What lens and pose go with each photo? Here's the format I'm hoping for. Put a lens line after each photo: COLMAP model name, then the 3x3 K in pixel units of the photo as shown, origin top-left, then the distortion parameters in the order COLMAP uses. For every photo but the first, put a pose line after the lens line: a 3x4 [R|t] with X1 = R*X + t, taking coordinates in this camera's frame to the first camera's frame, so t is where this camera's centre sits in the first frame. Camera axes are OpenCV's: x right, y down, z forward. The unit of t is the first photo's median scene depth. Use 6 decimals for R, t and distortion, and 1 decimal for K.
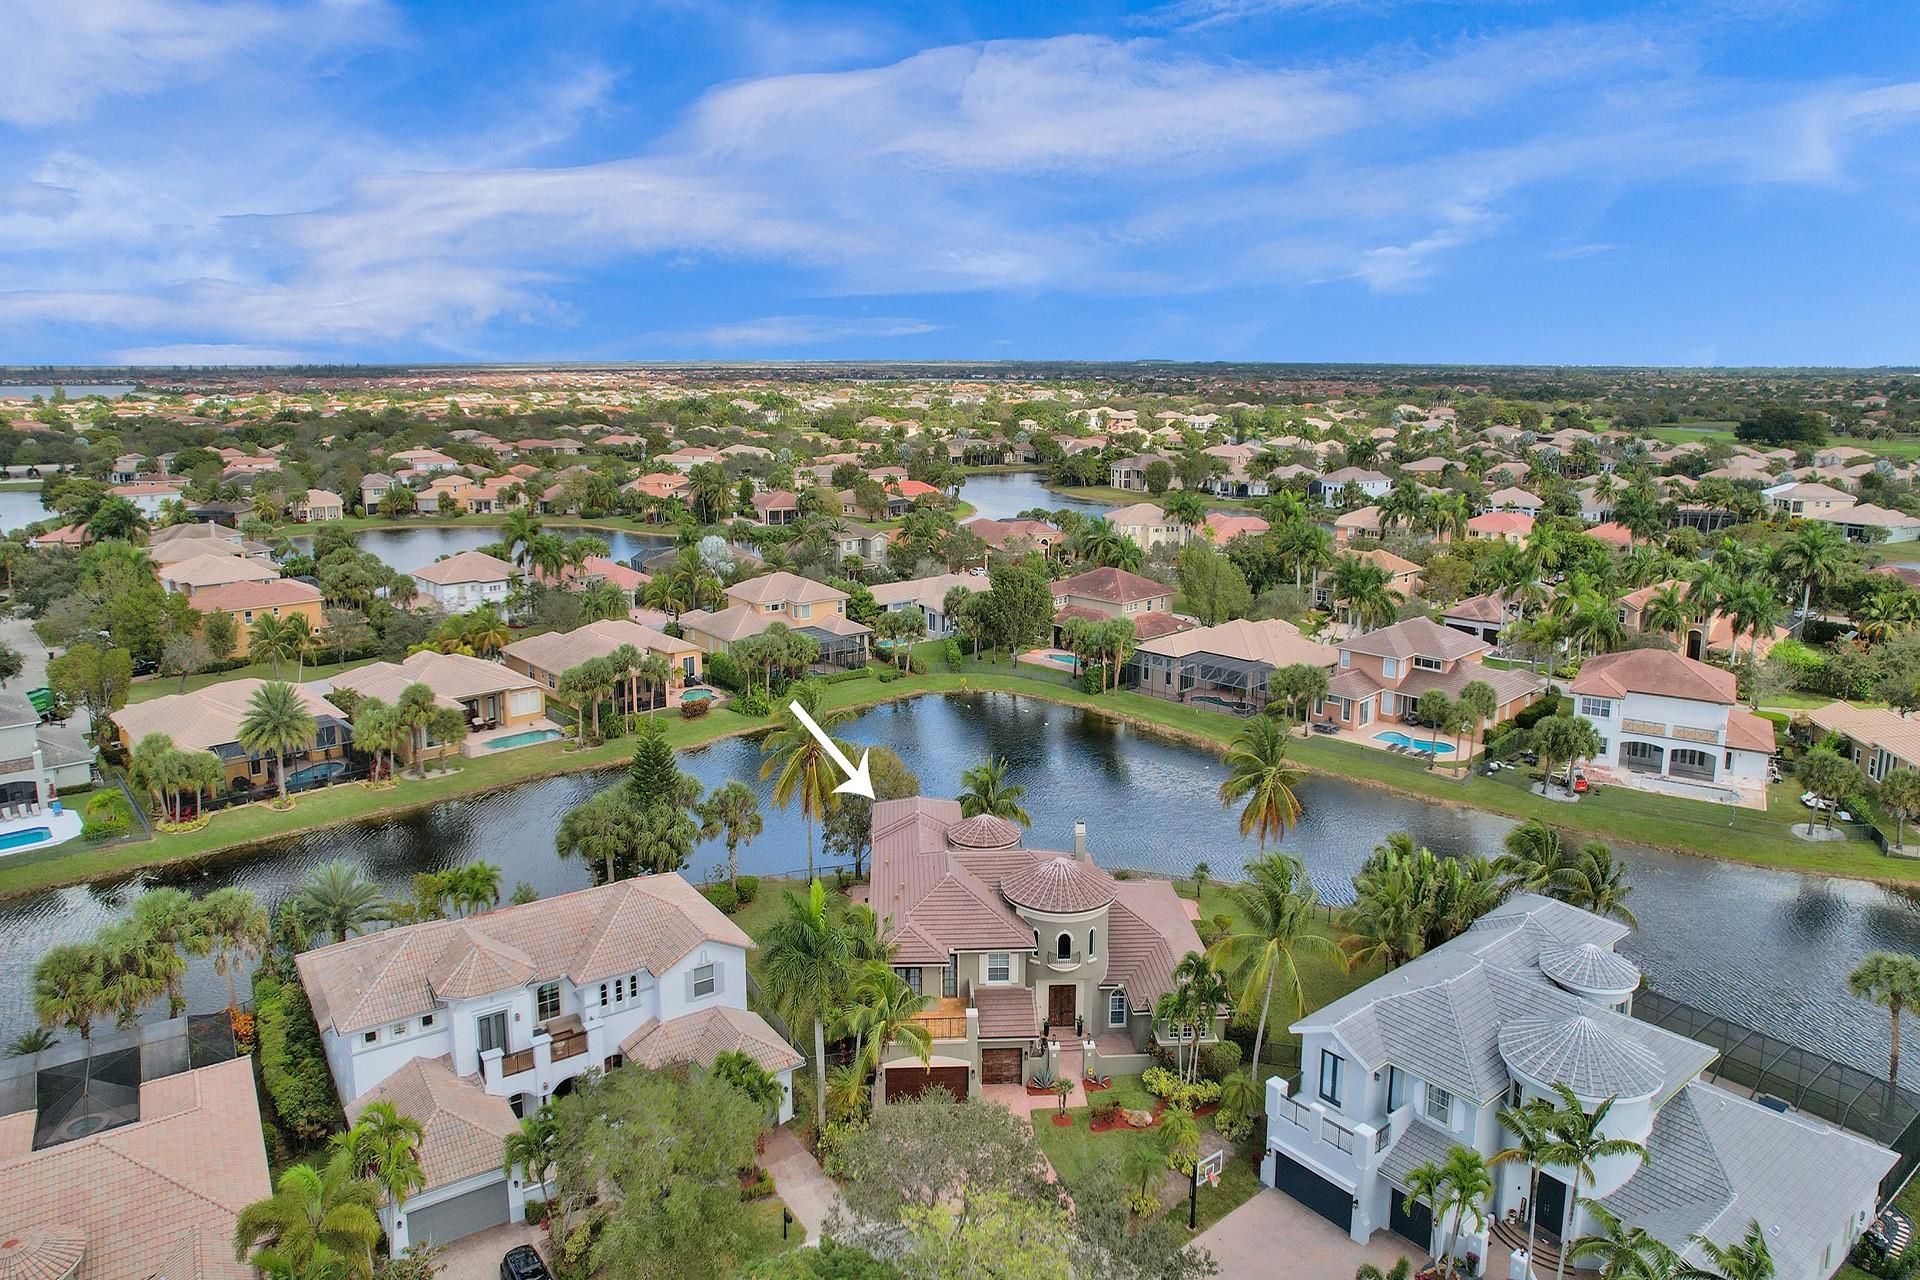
lens RADIAL K [[1248.5, 0, 960.0], [0, 1248.5, 640.0], [0, 0, 1]] dist [-0.077065, 0.065455]
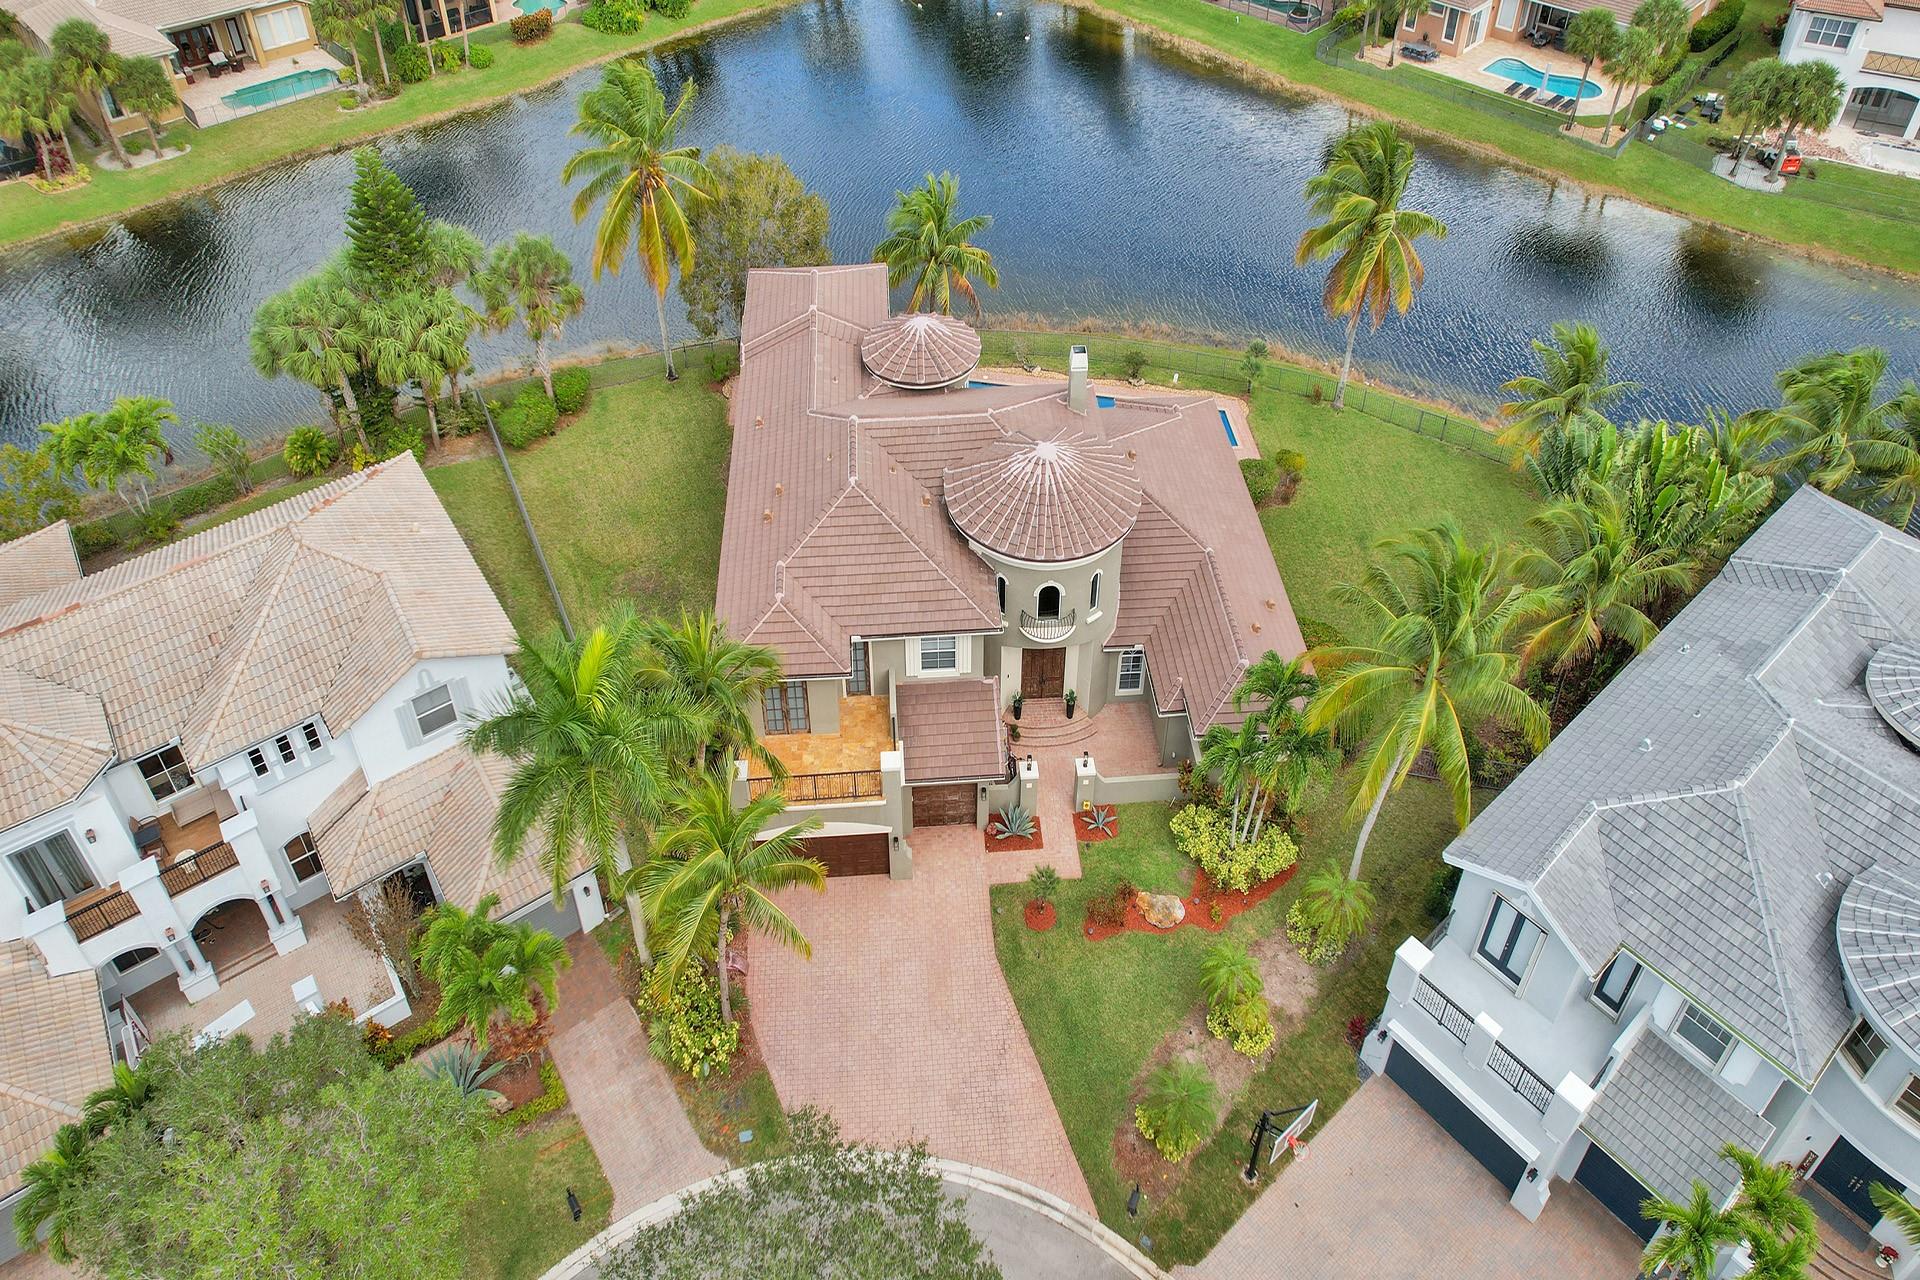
lens RADIAL K [[1258.8, 0, 963.3], [0, 1258.8, 483.7], [0, 0, 1]] dist [-0.092947, 0.096942]
pose [[0.999734, -0.017504, 0.015002, 0.020842], [0.008348, 0.881466, 0.472173, -0.054116], [-0.021489, -0.471923, 0.881378, 0.296693]]
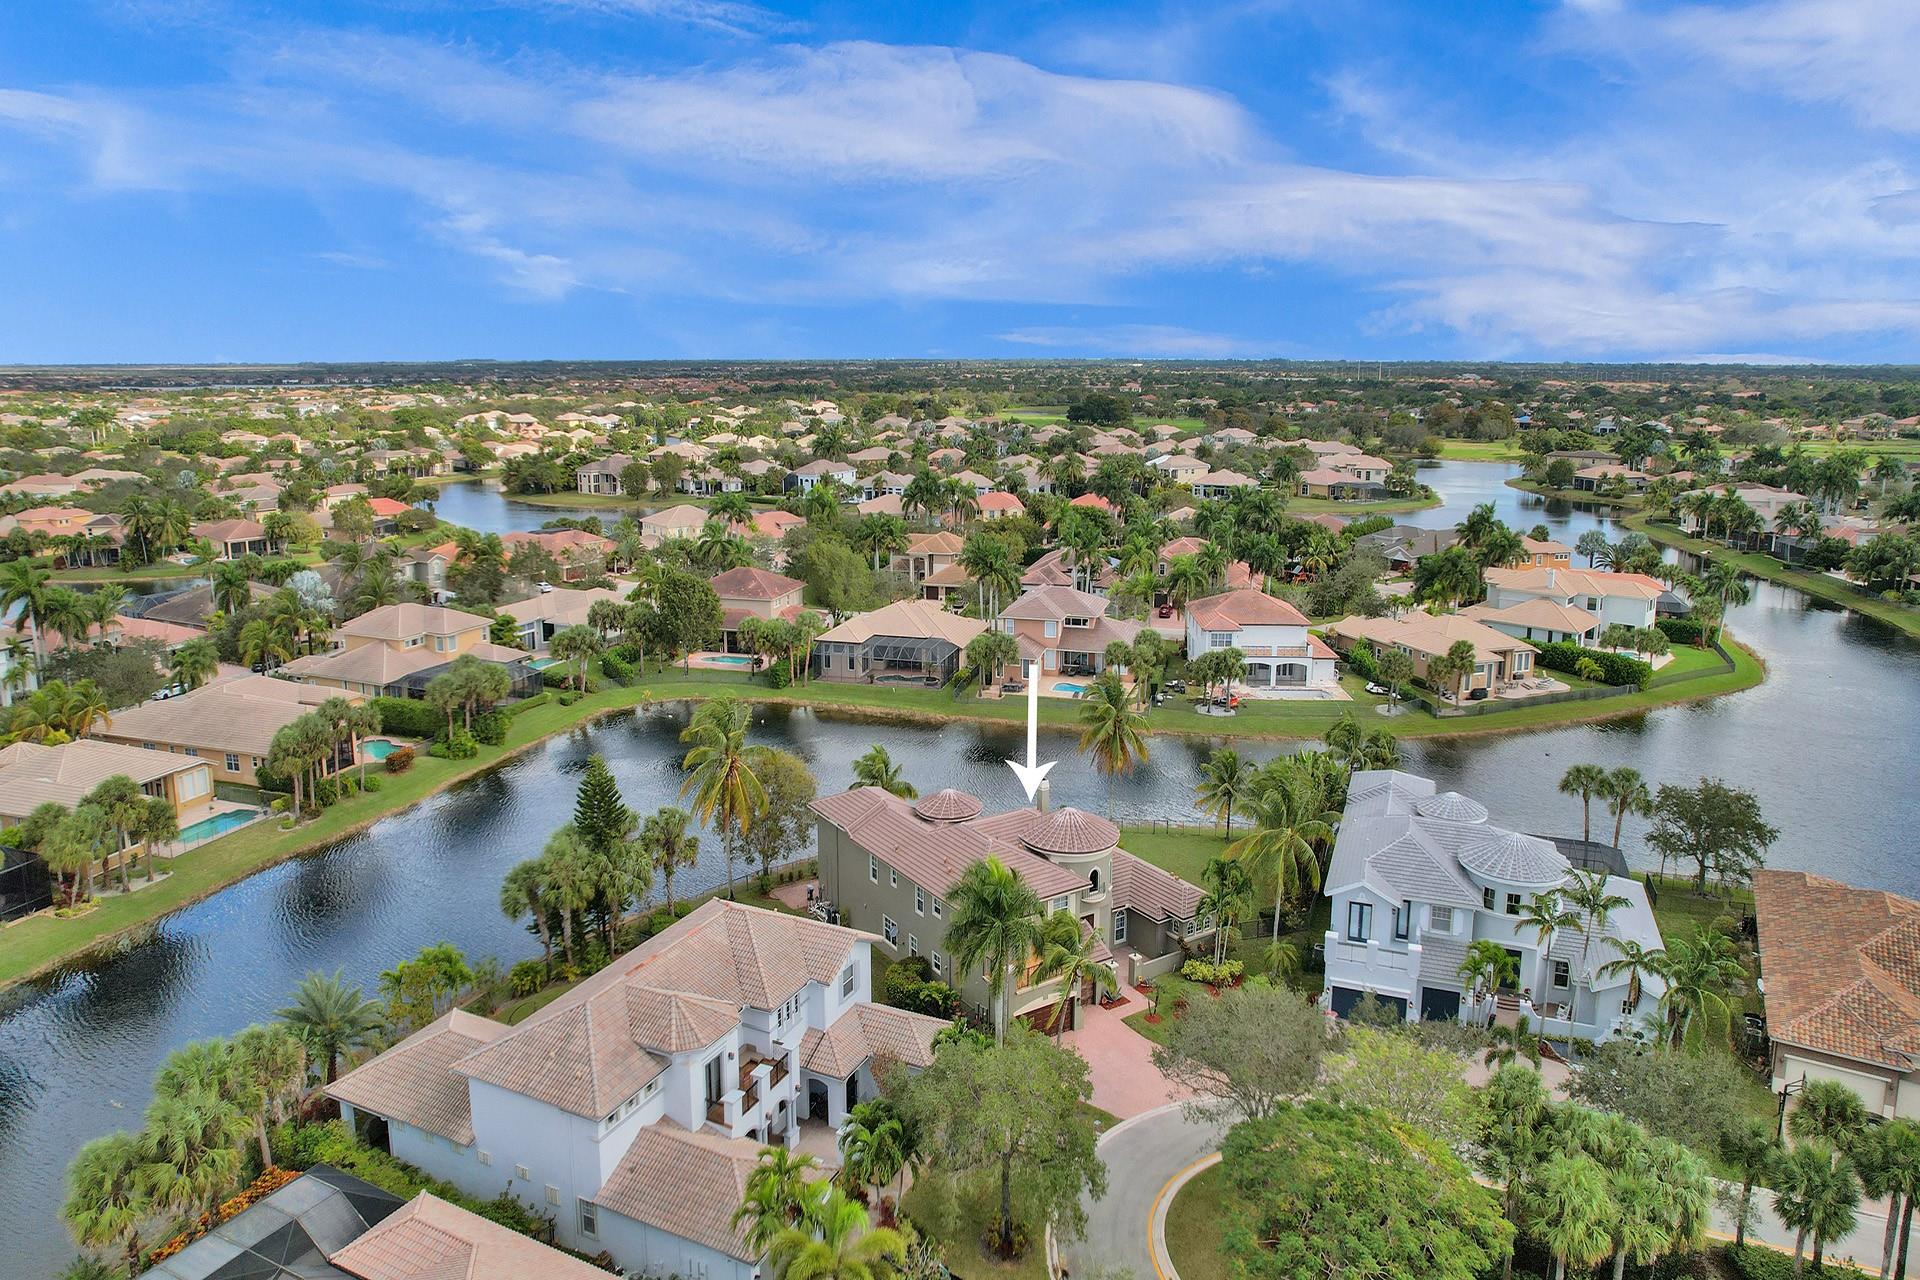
lens RADIAL K [[1248.5, 0, 960.0], [0, 1248.5, 640.0], [0, 0, 1]] dist [-0.077065, 0.065455]
pose [[0.865182, -0.114150, 0.488293, -0.336810], [0.112954, 0.993084, 0.032020, -0.016119], [-0.488571, 0.027451, 0.872092, 0.027330]]
